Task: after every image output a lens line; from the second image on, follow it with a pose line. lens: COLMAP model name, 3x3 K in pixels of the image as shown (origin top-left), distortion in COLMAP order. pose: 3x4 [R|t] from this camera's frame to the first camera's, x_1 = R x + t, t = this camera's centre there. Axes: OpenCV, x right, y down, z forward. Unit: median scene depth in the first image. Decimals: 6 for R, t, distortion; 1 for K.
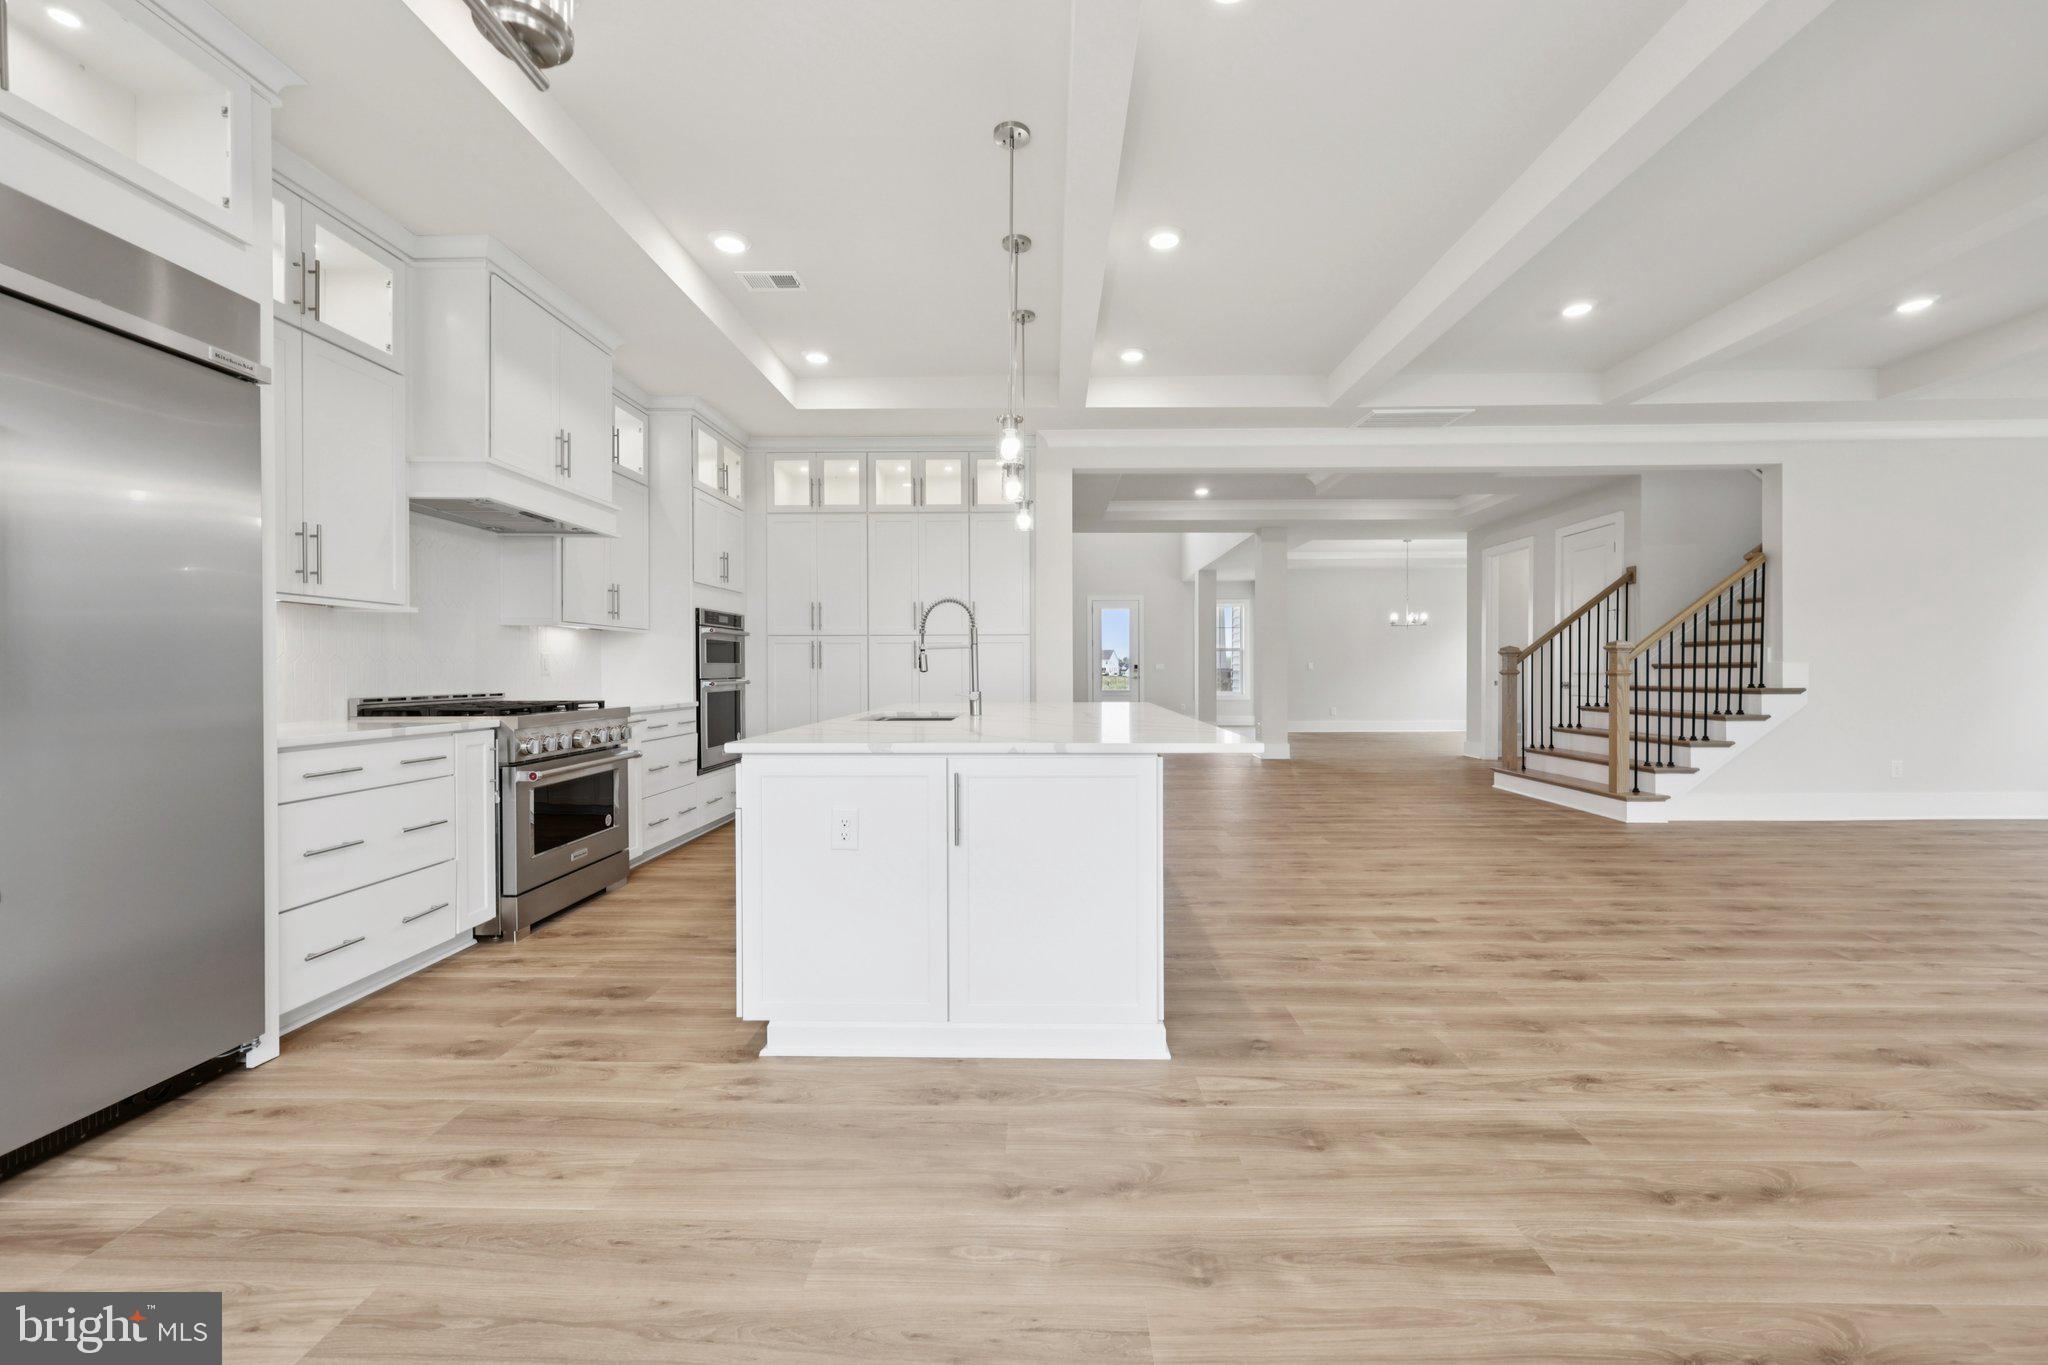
lens RADIAL K [[824.3, 0, 1040.0], [0, 824.3, 681.1], [0, 0, 1]] dist [0.000827, 0.000275]
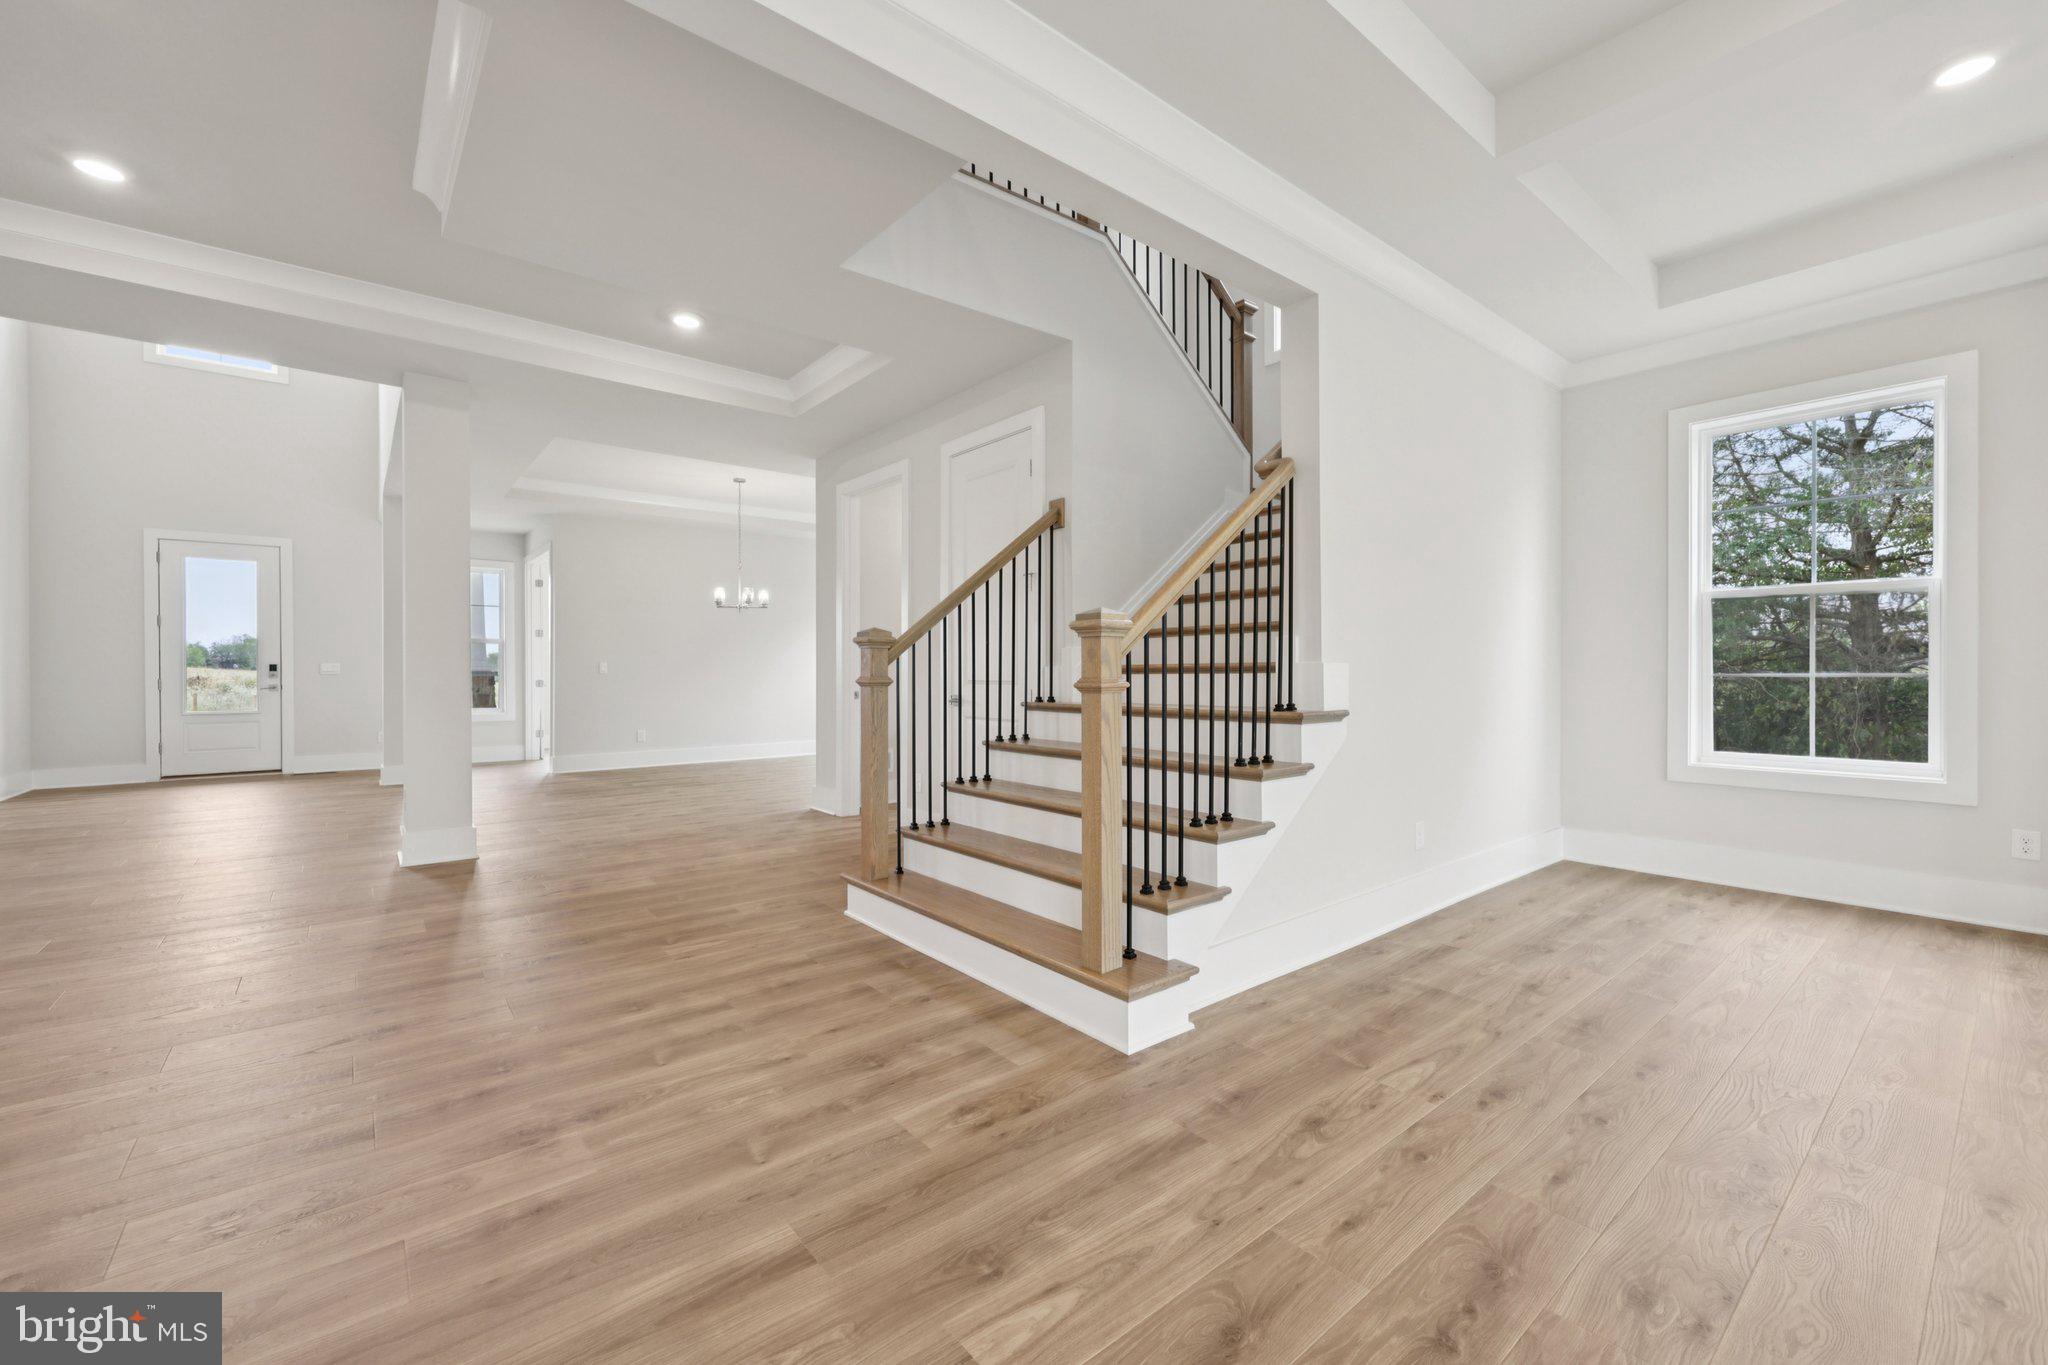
lens RADIAL K [[824.3, 0, 1021.1], [0, 824.3, 668.4], [0, 0, 1]] dist [0.000827, 0.000275]
pose [[0.769839, 0.005985, 0.638209, 0.317712], [0.006261, 0.999837, -0.016928, -0.008950], [-0.638207, 0.017028, 0.769677, 0.556304]]
